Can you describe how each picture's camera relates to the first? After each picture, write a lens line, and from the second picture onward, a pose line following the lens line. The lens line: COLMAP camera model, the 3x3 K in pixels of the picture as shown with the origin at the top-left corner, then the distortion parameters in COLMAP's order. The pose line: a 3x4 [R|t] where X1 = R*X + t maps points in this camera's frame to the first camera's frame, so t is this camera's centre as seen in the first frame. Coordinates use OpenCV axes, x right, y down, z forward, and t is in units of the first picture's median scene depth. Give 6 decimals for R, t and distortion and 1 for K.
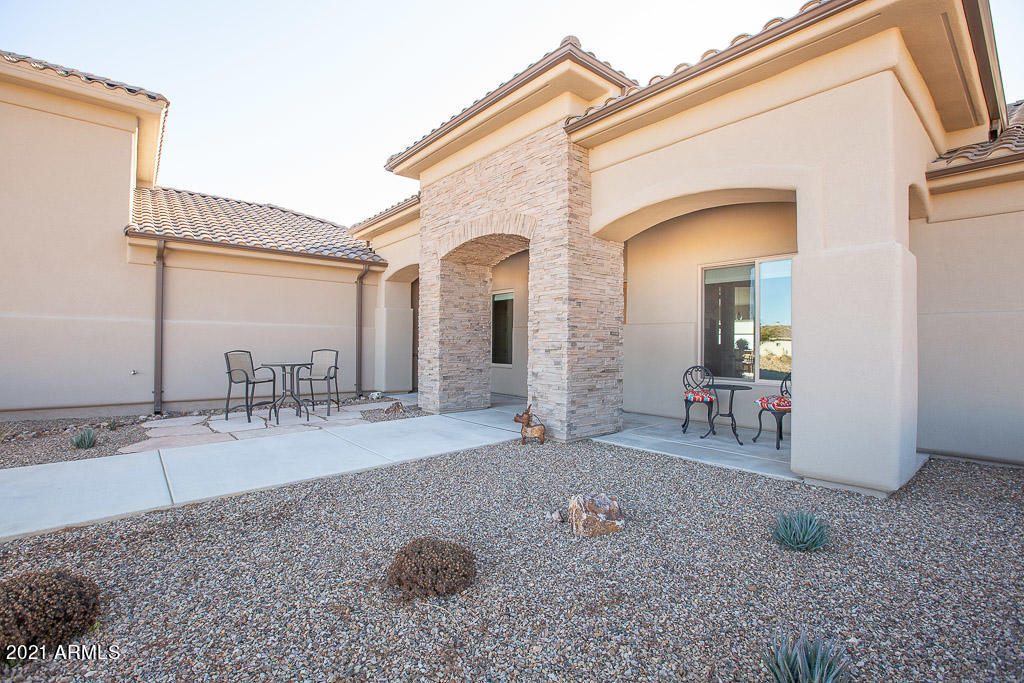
lens RADIAL K [[463.5, 0, 510.1], [0, 463.5, 320.8], [0, 0, 1]] dist [-0.001814, -0.000048]
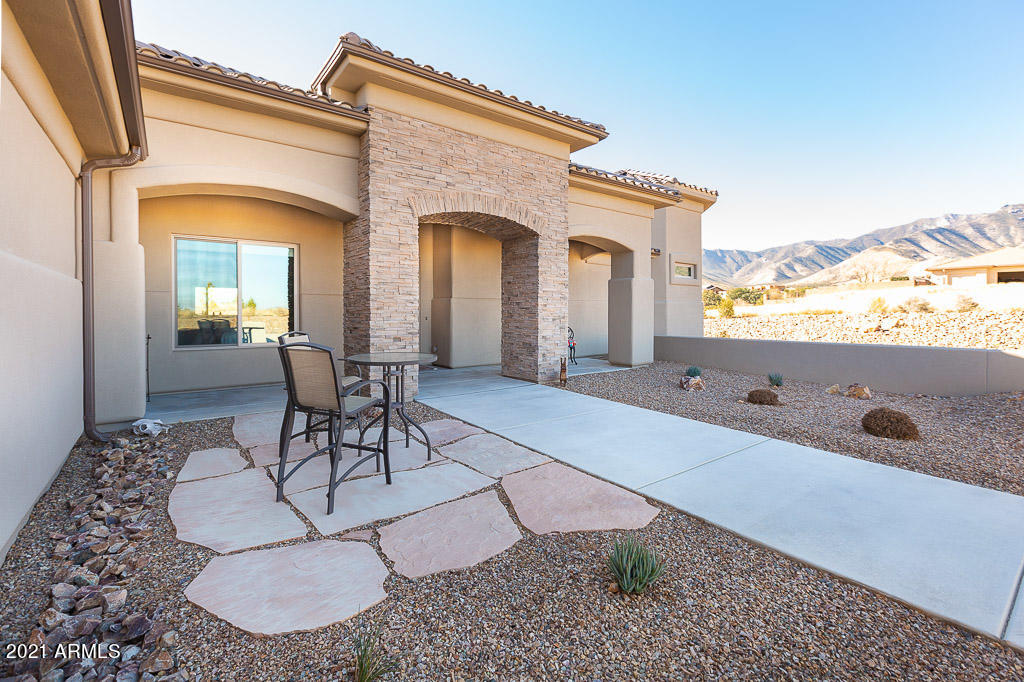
lens RADIAL K [[449.2, 0, 511.8], [0, 449.2, 309.5], [0, 0, 1]] dist [0.000472, 0.000113]
pose [[0.057604, -0.004125, 0.998331, -1.013979], [-0.048849, 0.998782, 0.006945, 0.023846], [-0.997144, -0.049167, 0.057332, 0.821722]]
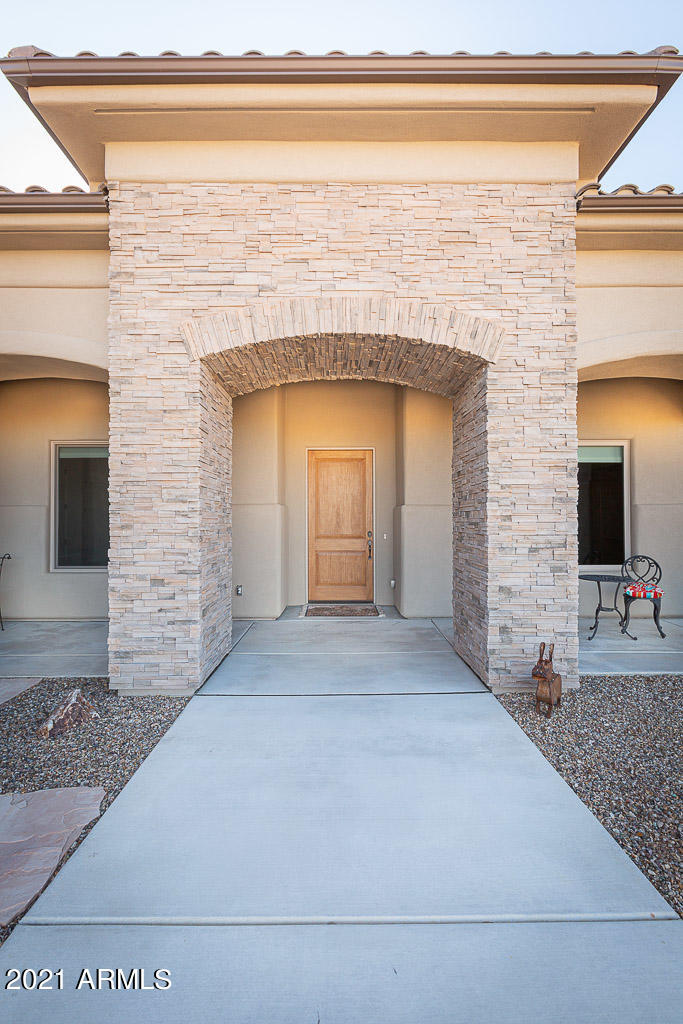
lens RADIAL K [[449.2, 0, 341.5], [0, 449.2, 512.0], [0, 0, 1]] dist [0.000472, 0.000113]
pose [[0.640375, 0.005330, 0.768044, -0.425950], [-0.030263, 0.999374, 0.018297, 0.008438], [-0.767466, -0.034960, 0.640136, 0.637301]]
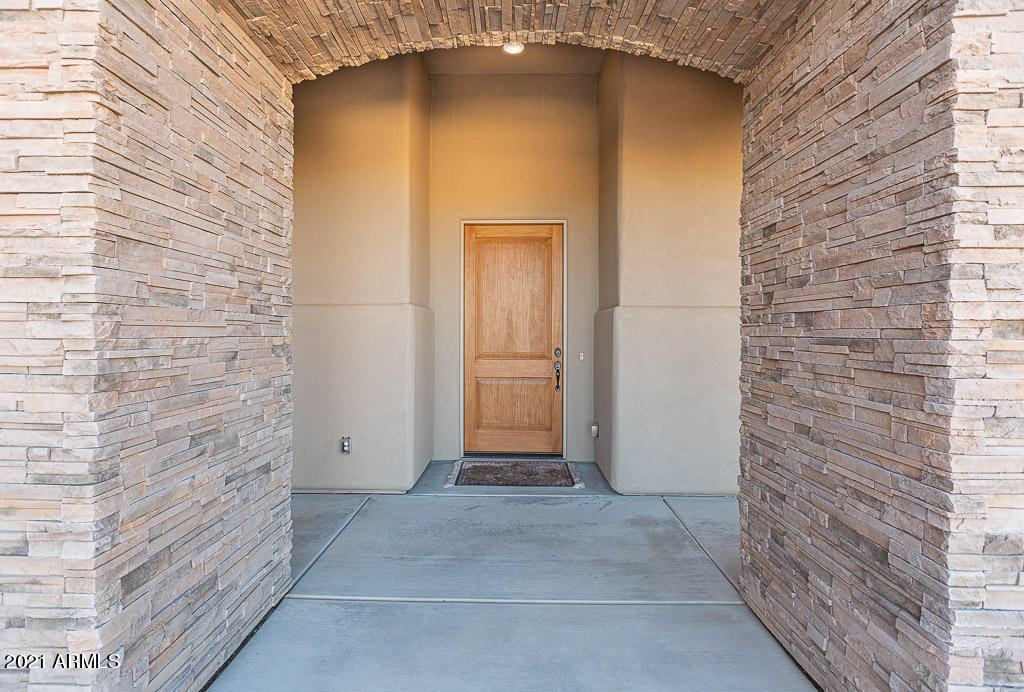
lens RADIAL K [[461.2, 0, 503.7], [0, 461.2, 331.2], [0, 0, 1]] dist [0.001054, 0.000165]
pose [[0.663735, -0.006145, 0.747943, -0.187473], [-0.033841, 0.998696, 0.038236, 0.019177], [-0.747202, -0.050689, 0.662661, 0.830272]]
